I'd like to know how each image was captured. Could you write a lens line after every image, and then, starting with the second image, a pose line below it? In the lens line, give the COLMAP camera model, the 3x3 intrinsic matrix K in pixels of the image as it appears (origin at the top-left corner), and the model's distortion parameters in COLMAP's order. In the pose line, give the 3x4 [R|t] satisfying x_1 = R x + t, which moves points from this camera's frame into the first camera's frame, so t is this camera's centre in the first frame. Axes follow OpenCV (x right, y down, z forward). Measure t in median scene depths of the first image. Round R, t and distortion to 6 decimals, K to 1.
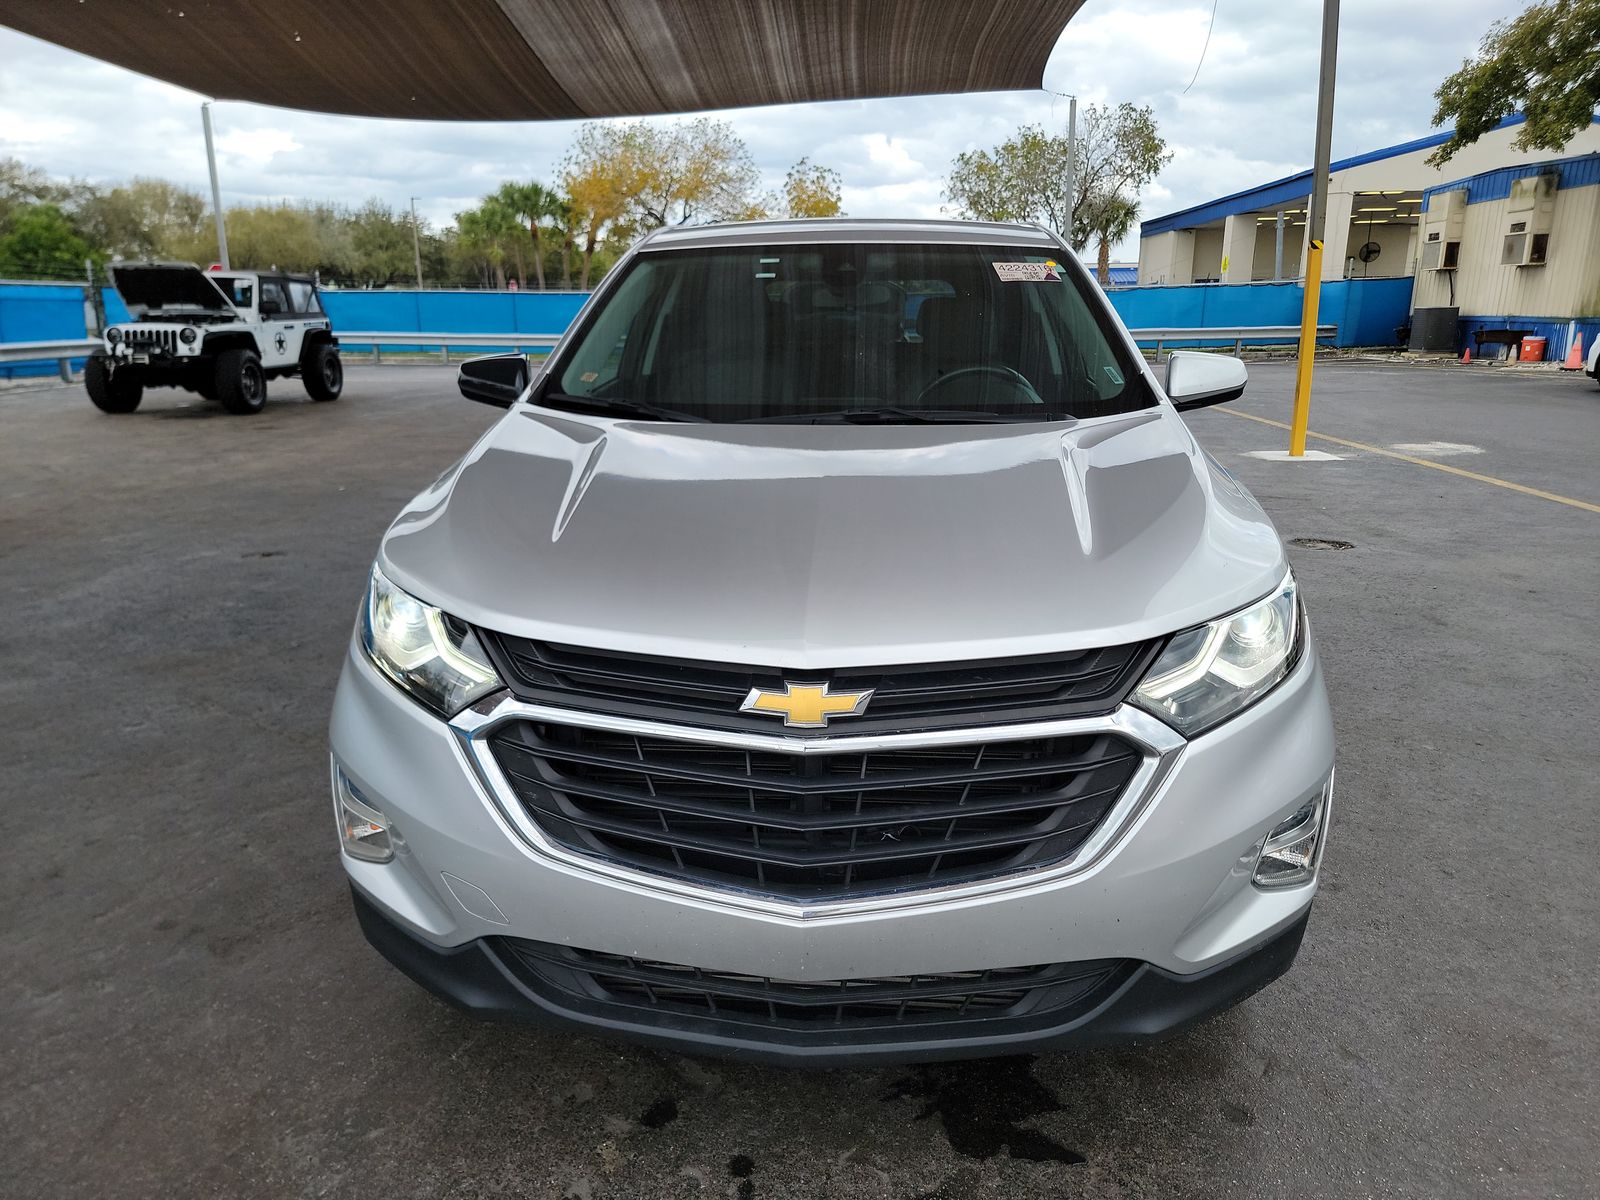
lens RADIAL K [[1098.0, 0, 793.5], [0, 1098.0, 620.6], [0, 0, 1]] dist [0.060385, -0.041864]
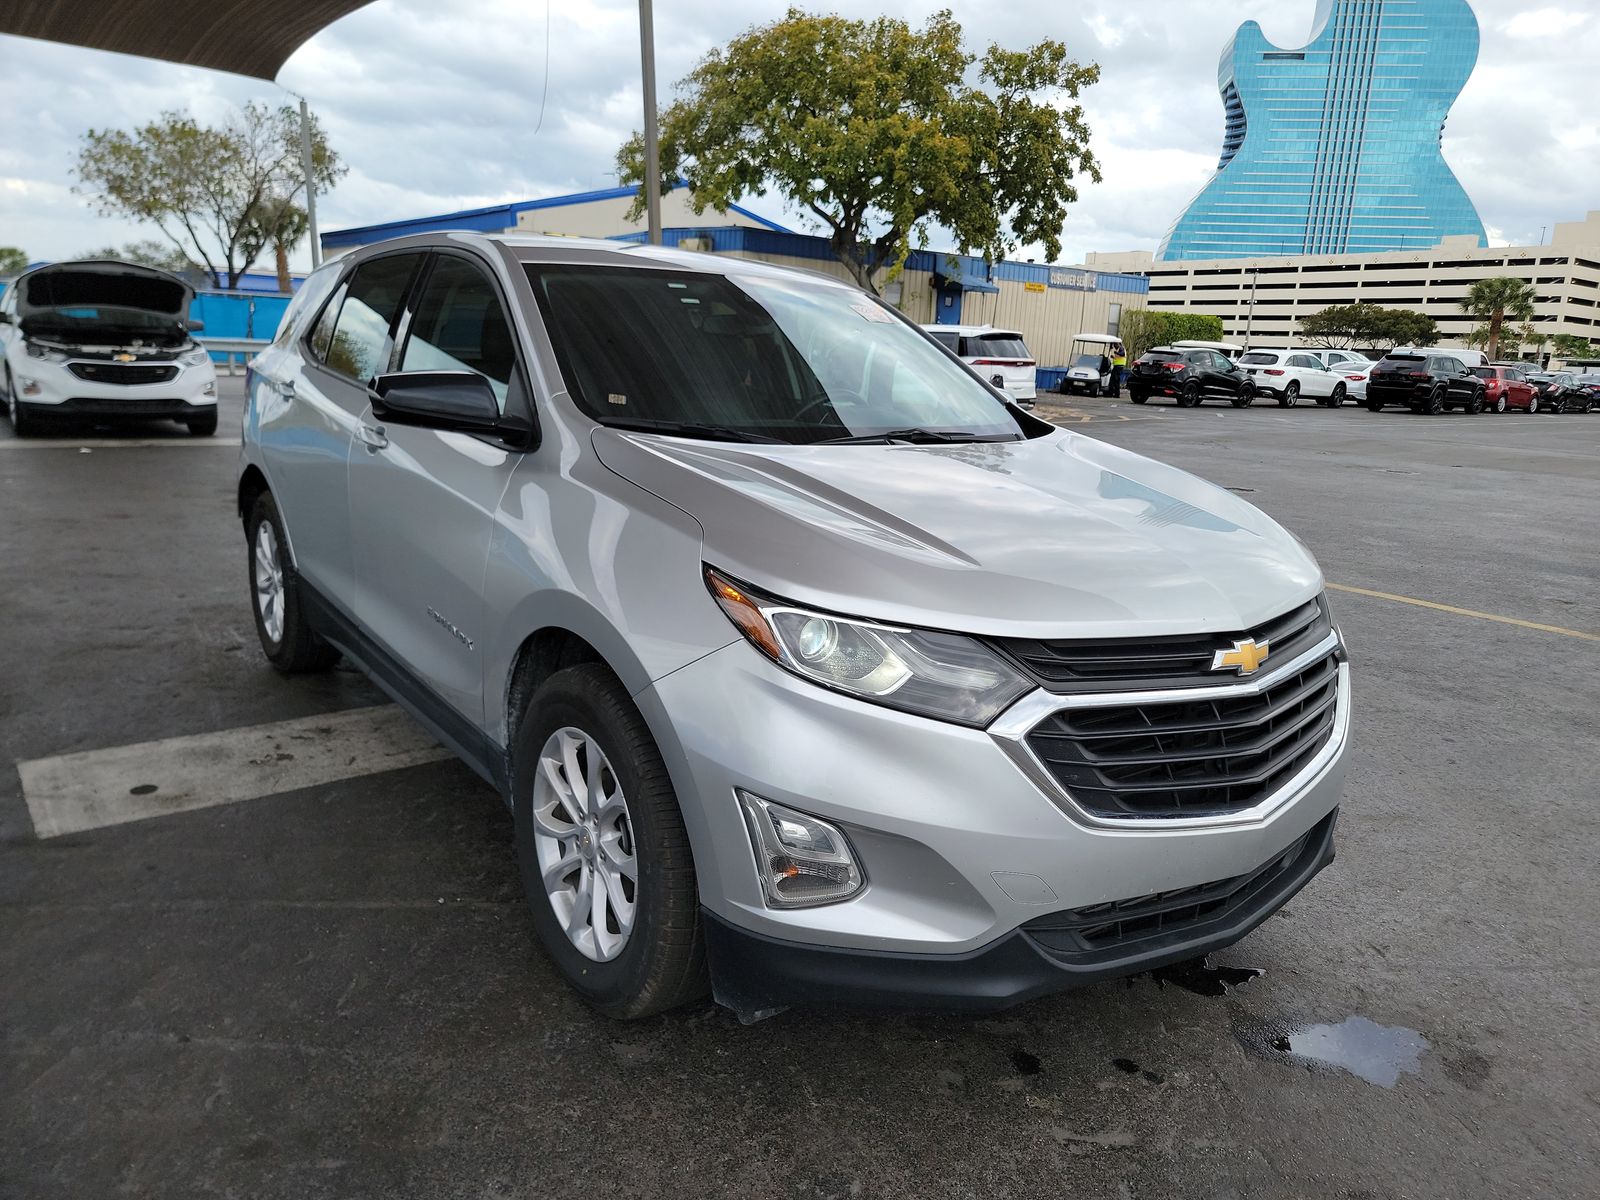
lens RADIAL K [[1118.0, 0, 800.0], [0, 1118.0, 600.0], [0, 0, 1]] dist [0.056664, -0.055027]
pose [[0.754397, -0.105066, 0.647956, -0.095180], [0.127508, 0.991761, 0.012360, -0.005619], [-0.643916, 0.073295, 0.761578, 0.024632]]
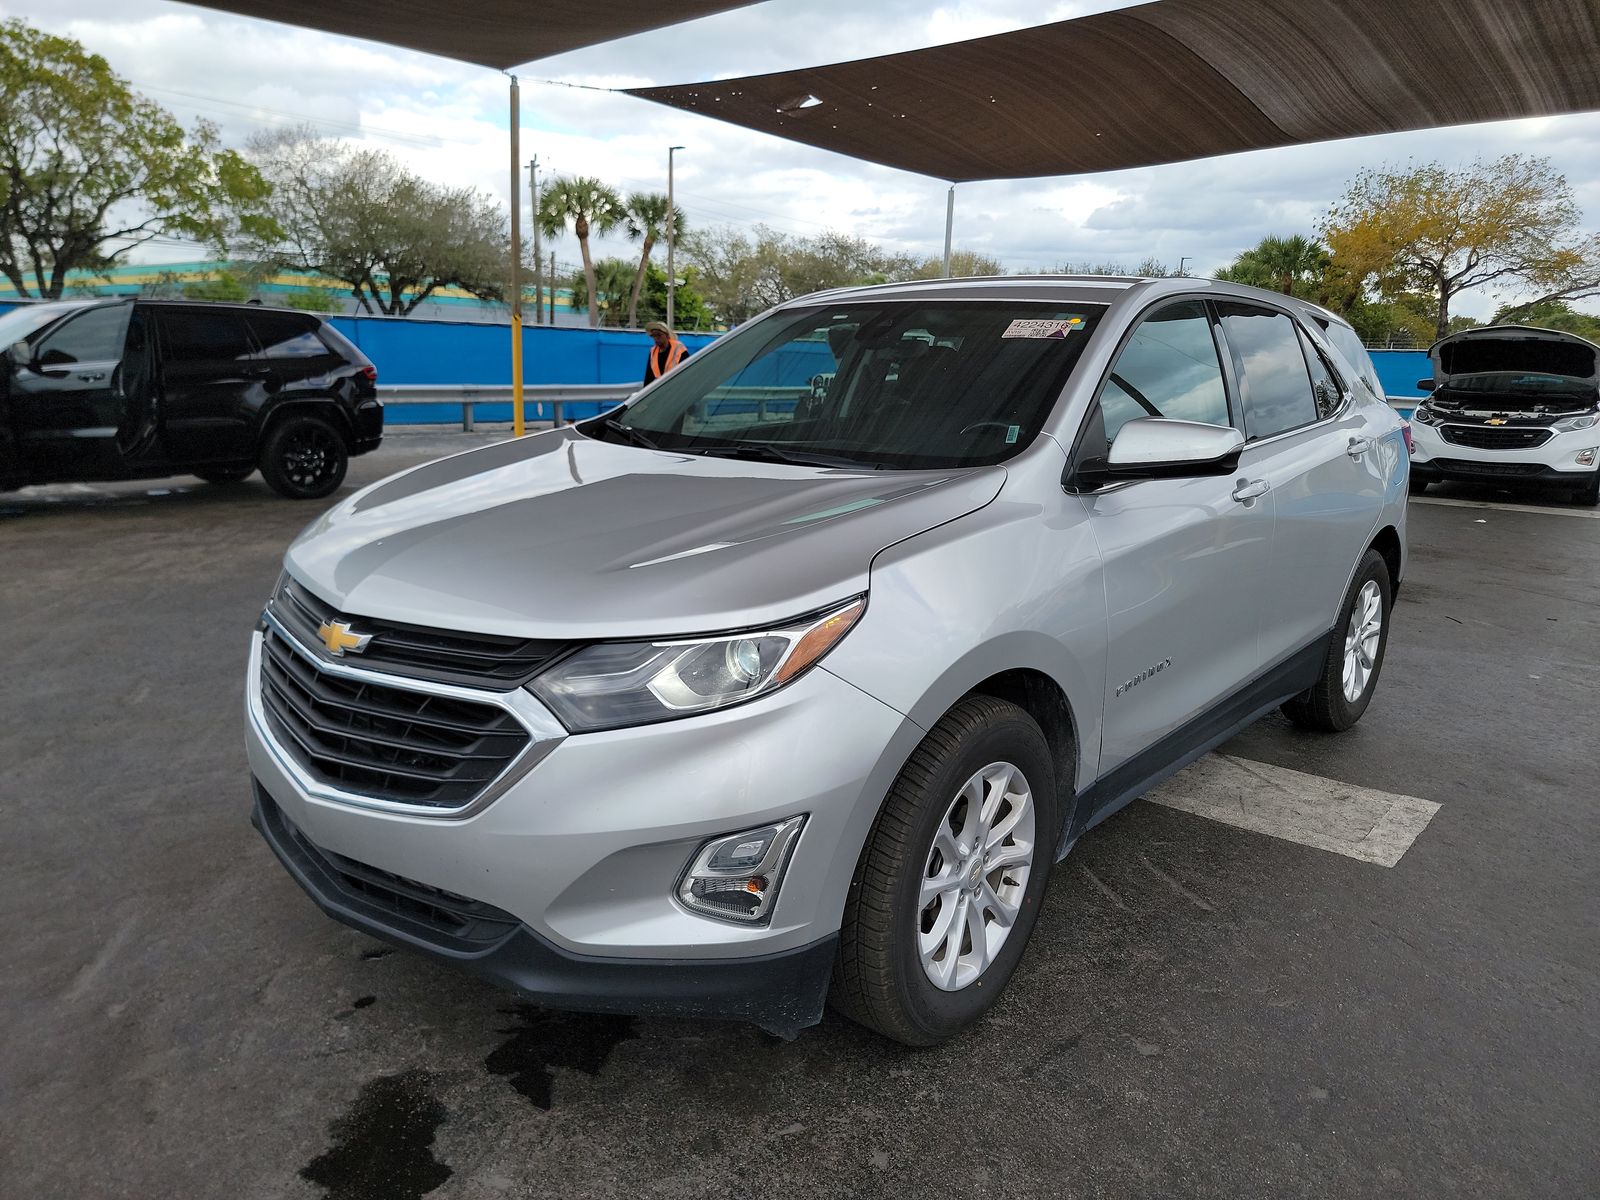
lens RADIAL K [[1113.1, 0, 802.5], [0, 1113.1, 583.4], [0, 0, 1]] dist [0.028013, -0.003856]
pose [[0.798180, 0.143201, -0.585151, 0.096240], [-0.189346, 0.981745, -0.018022, -0.005420], [0.571888, 0.125181, 0.810724, 0.015904]]
